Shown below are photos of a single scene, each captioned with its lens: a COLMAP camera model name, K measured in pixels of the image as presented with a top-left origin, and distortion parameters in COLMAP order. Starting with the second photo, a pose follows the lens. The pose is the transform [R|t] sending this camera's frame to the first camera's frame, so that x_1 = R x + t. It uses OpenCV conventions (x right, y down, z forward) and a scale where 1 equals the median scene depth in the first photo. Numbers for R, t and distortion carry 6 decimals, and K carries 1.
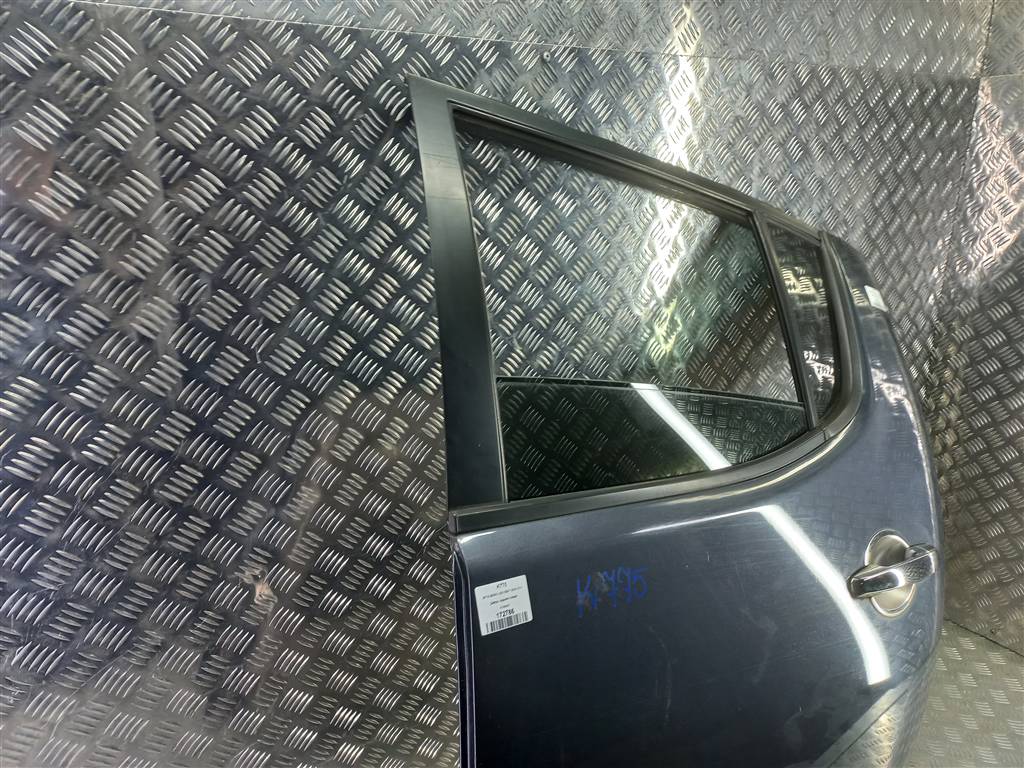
lens RADIAL K [[739.5, 0, 513.3], [0, 739.5, 374.2], [0, 0, 1]] dist [0.024841, 0.000512]
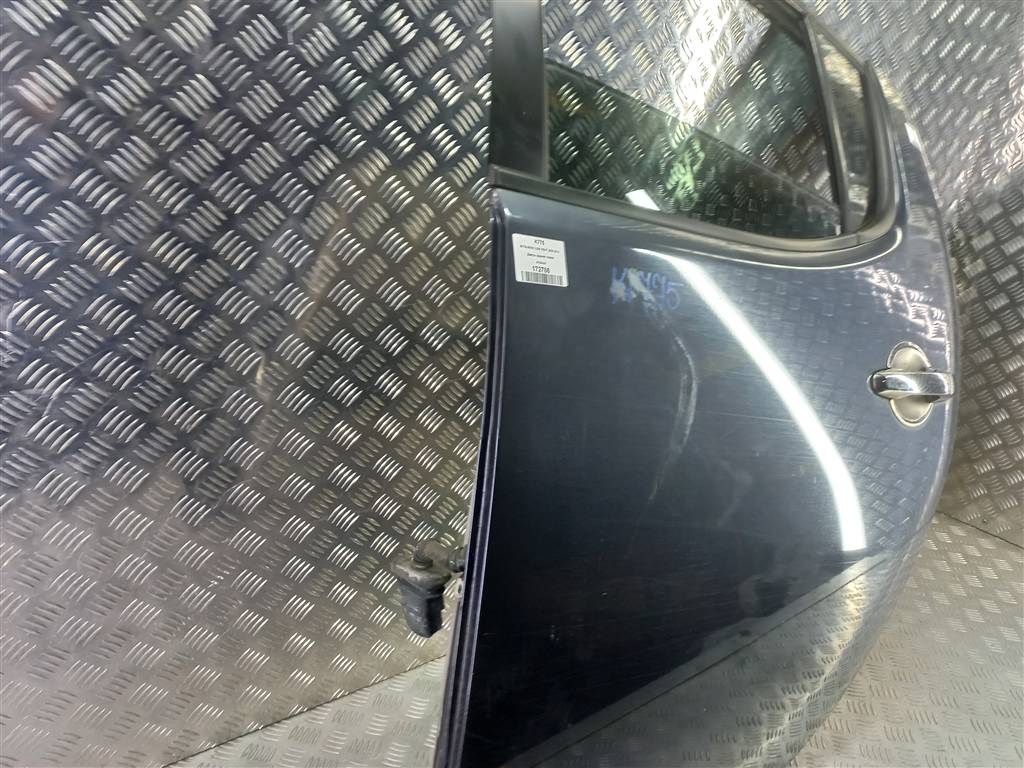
lens RADIAL K [[739.5, 0, 516.5], [0, 739.5, 391.6], [0, 0, 1]] dist [0.024841, 0.000512]
pose [[0.995857, 0.087535, 0.024639, -0.034401], [-0.088082, 0.995870, 0.022032, 0.306341], [-0.022609, -0.024111, 0.999454, 0.030492]]
